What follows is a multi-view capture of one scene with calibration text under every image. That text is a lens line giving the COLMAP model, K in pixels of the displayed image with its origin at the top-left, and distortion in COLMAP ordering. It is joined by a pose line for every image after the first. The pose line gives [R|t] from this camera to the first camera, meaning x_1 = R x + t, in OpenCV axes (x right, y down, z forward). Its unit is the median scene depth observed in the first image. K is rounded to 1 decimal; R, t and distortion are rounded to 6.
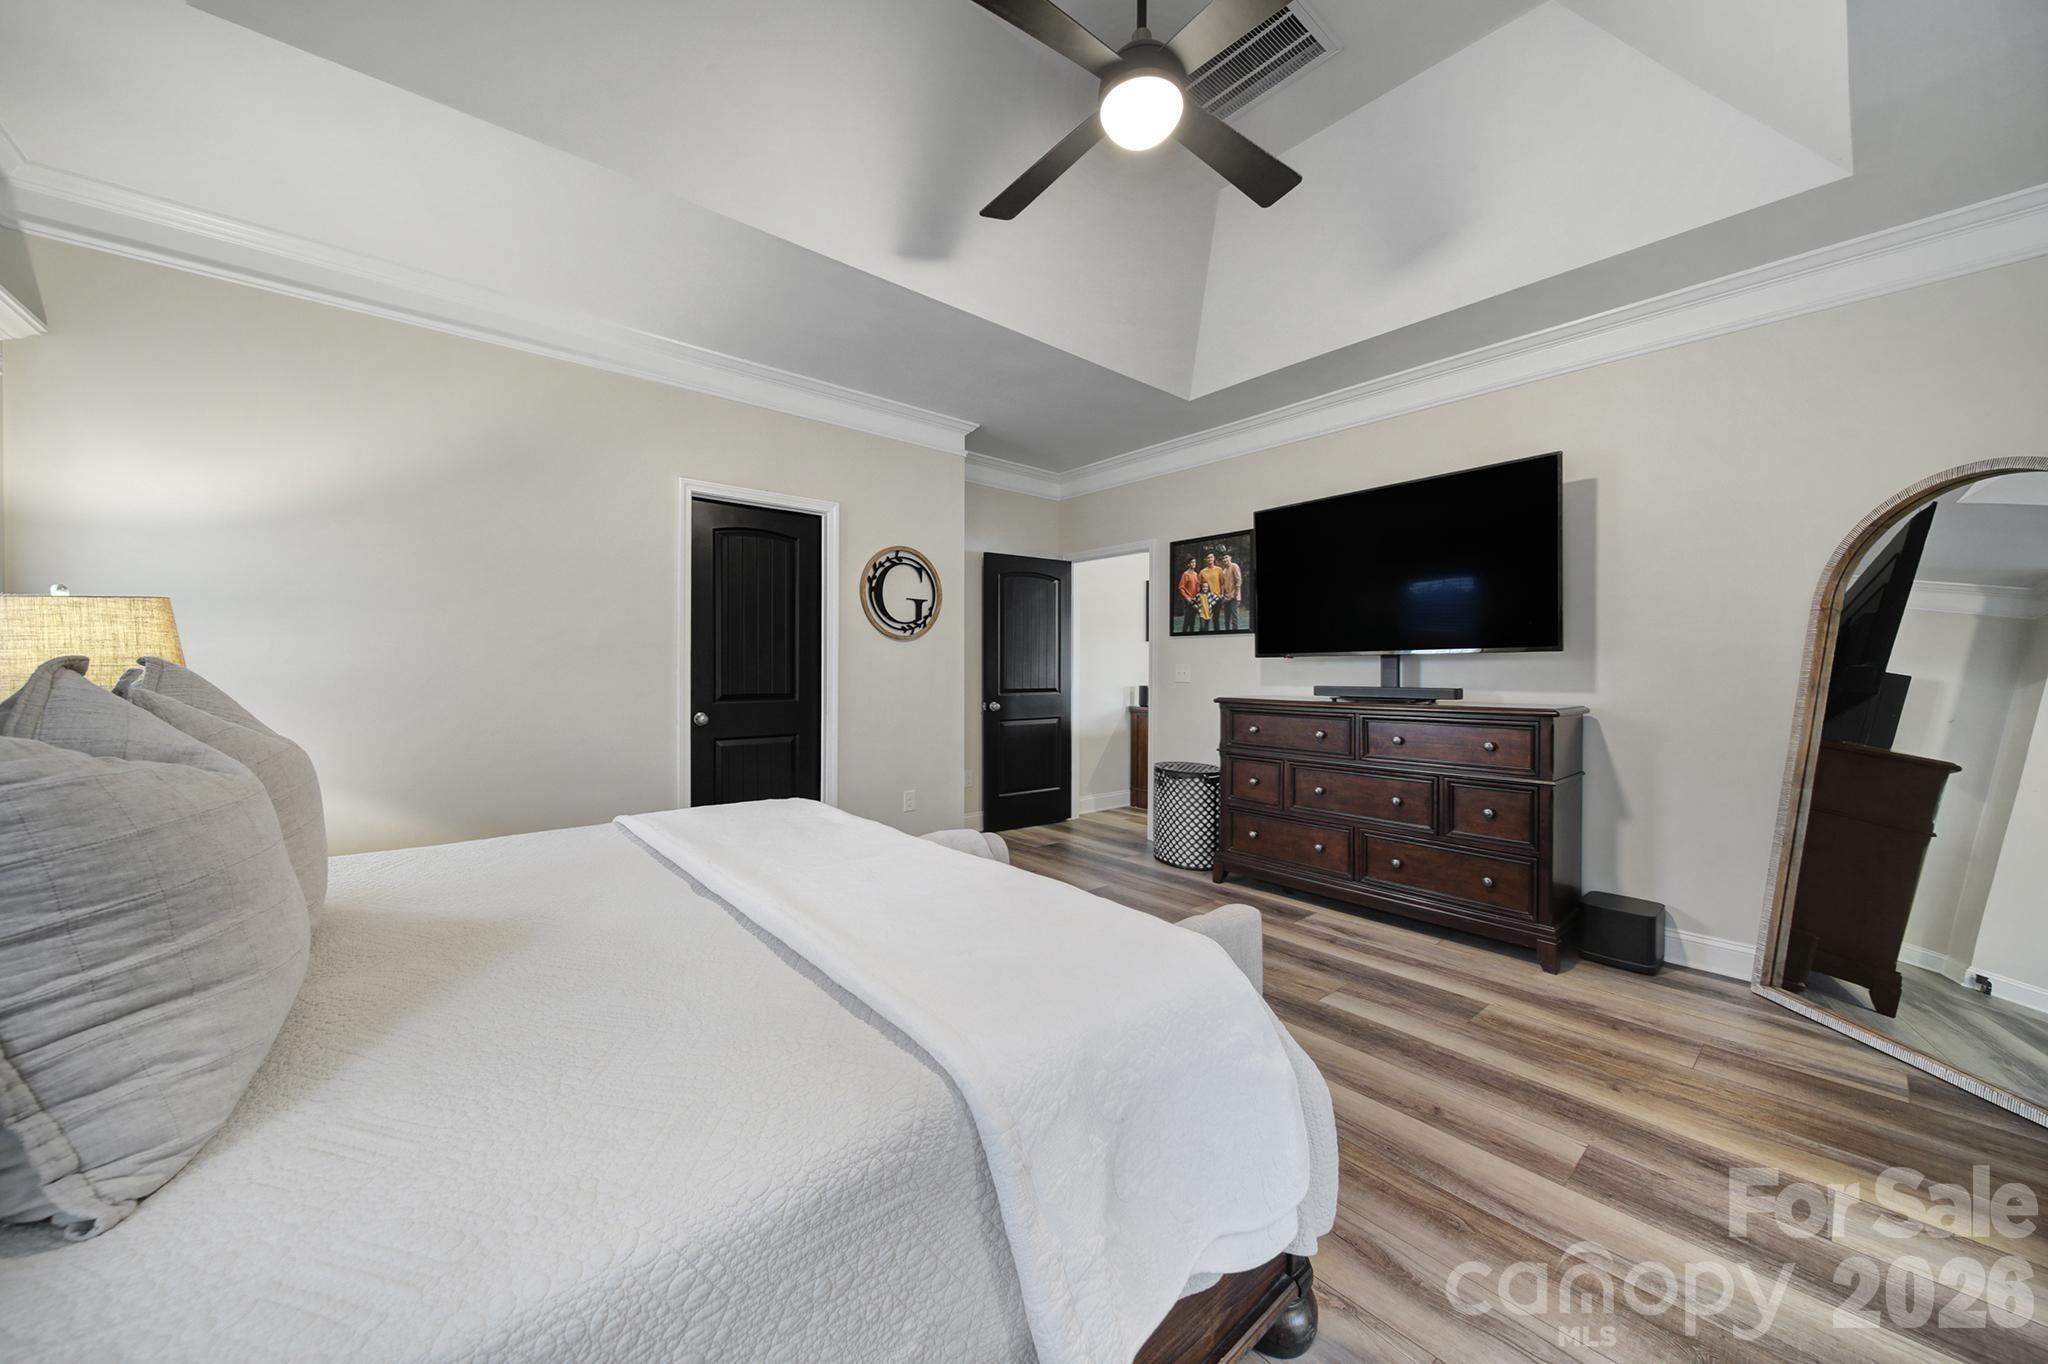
lens RADIAL K [[716.5, 0, 1018.4], [0, 716.5, 674.7], [0, 0, 1]] dist [0.000030, -0.000061]
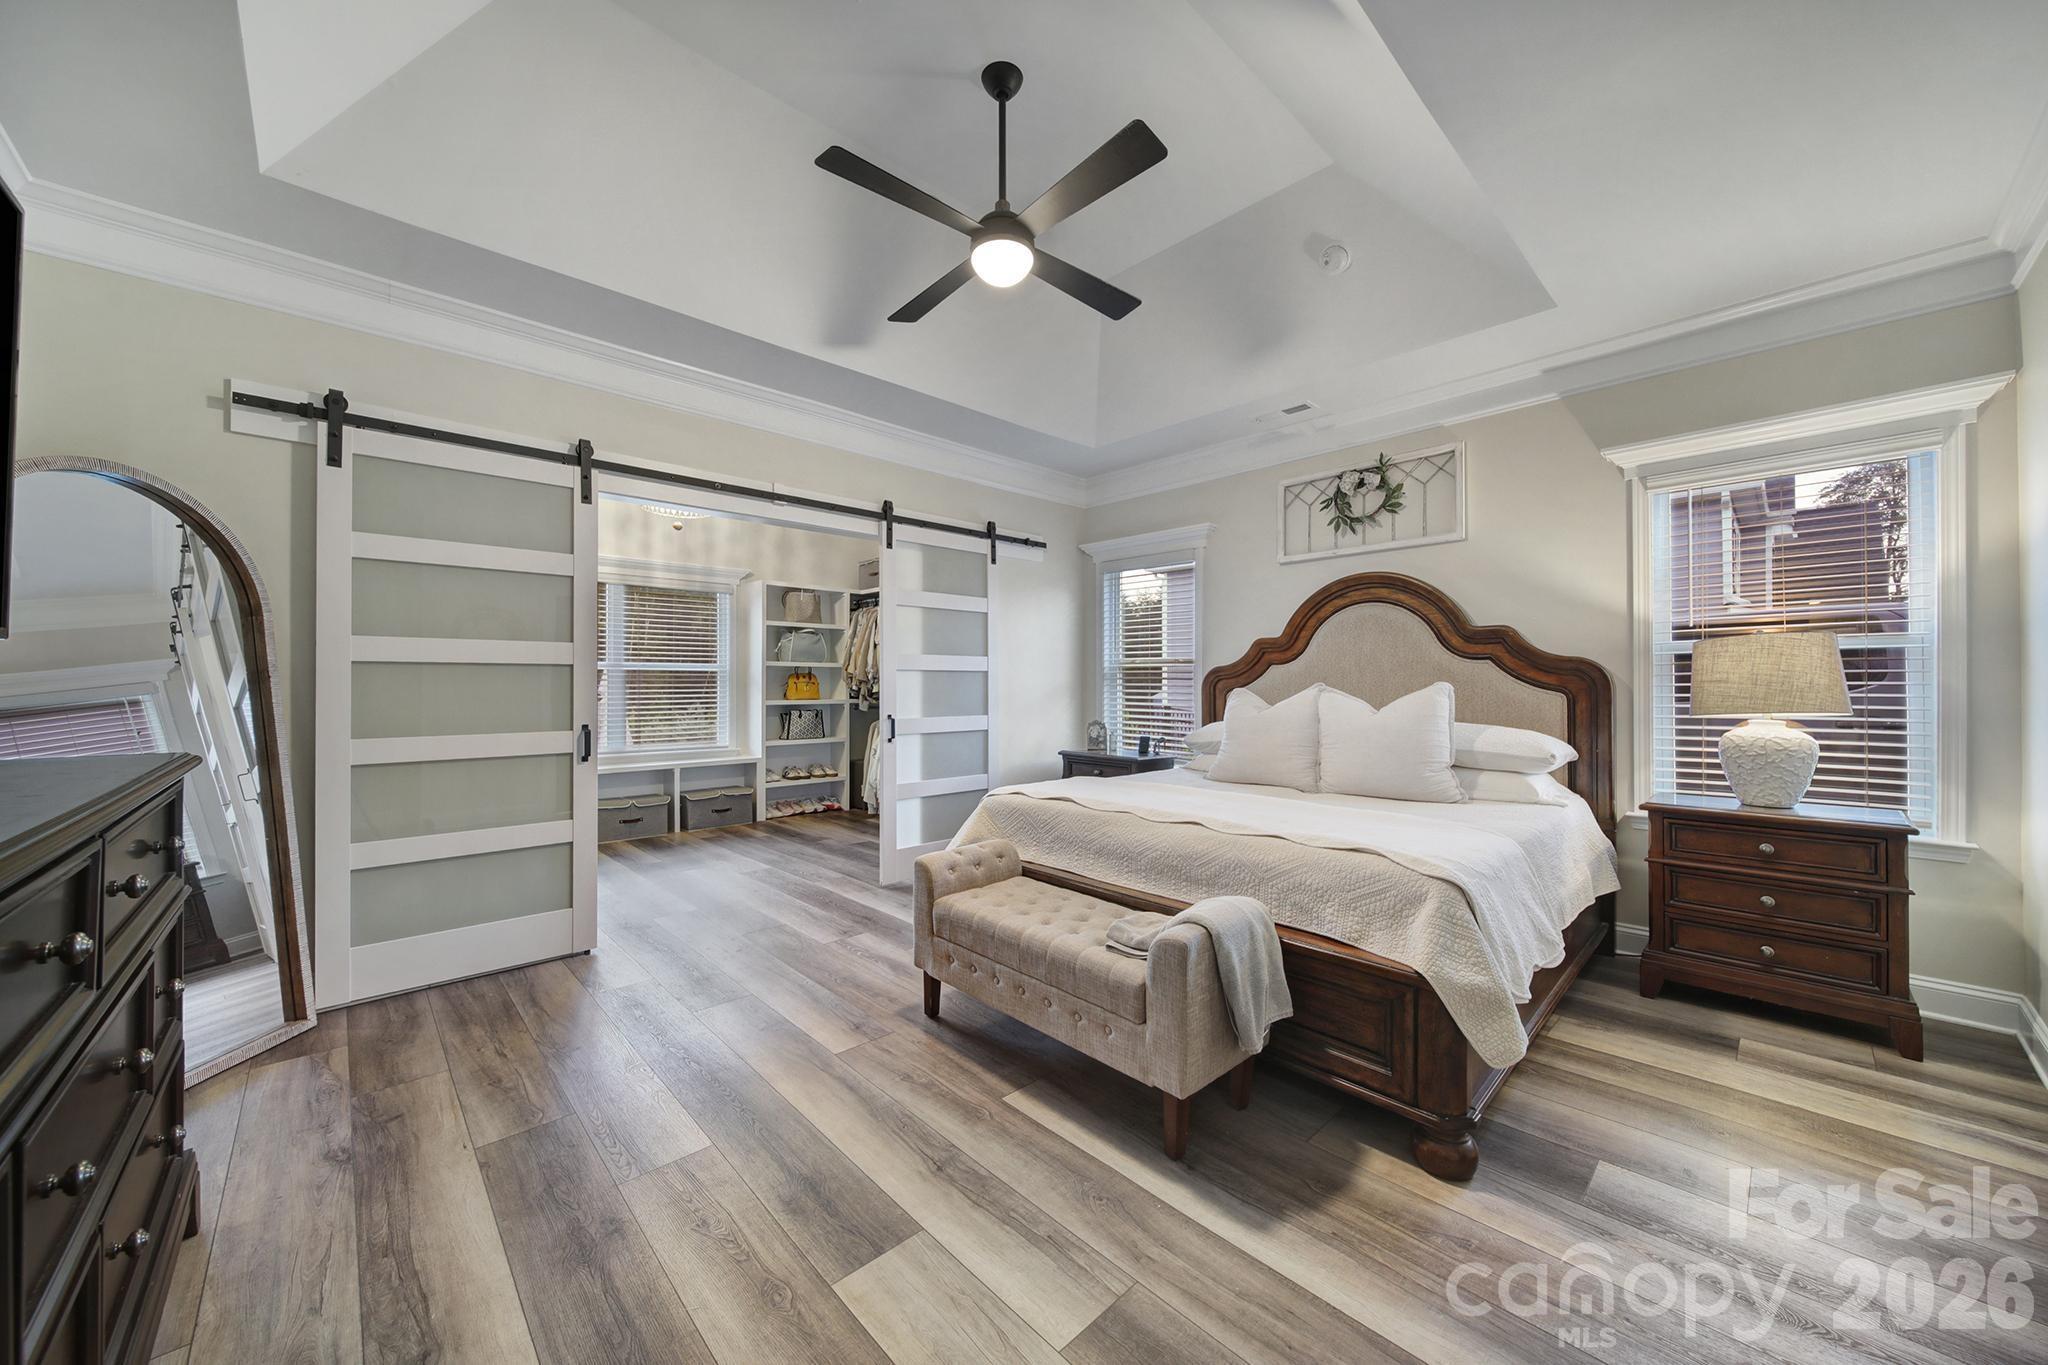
lens RADIAL K [[737.3, 0, 1024.0], [0, 737.3, 682.5], [0, 0, 1]] dist [0.000588, 0.000011]
pose [[-0.998221, -0.005961, -0.059328, 0.099757], [-0.006535, 0.999934, 0.009470, -0.012024], [0.059268, 0.009841, -0.998194, 1.149578]]
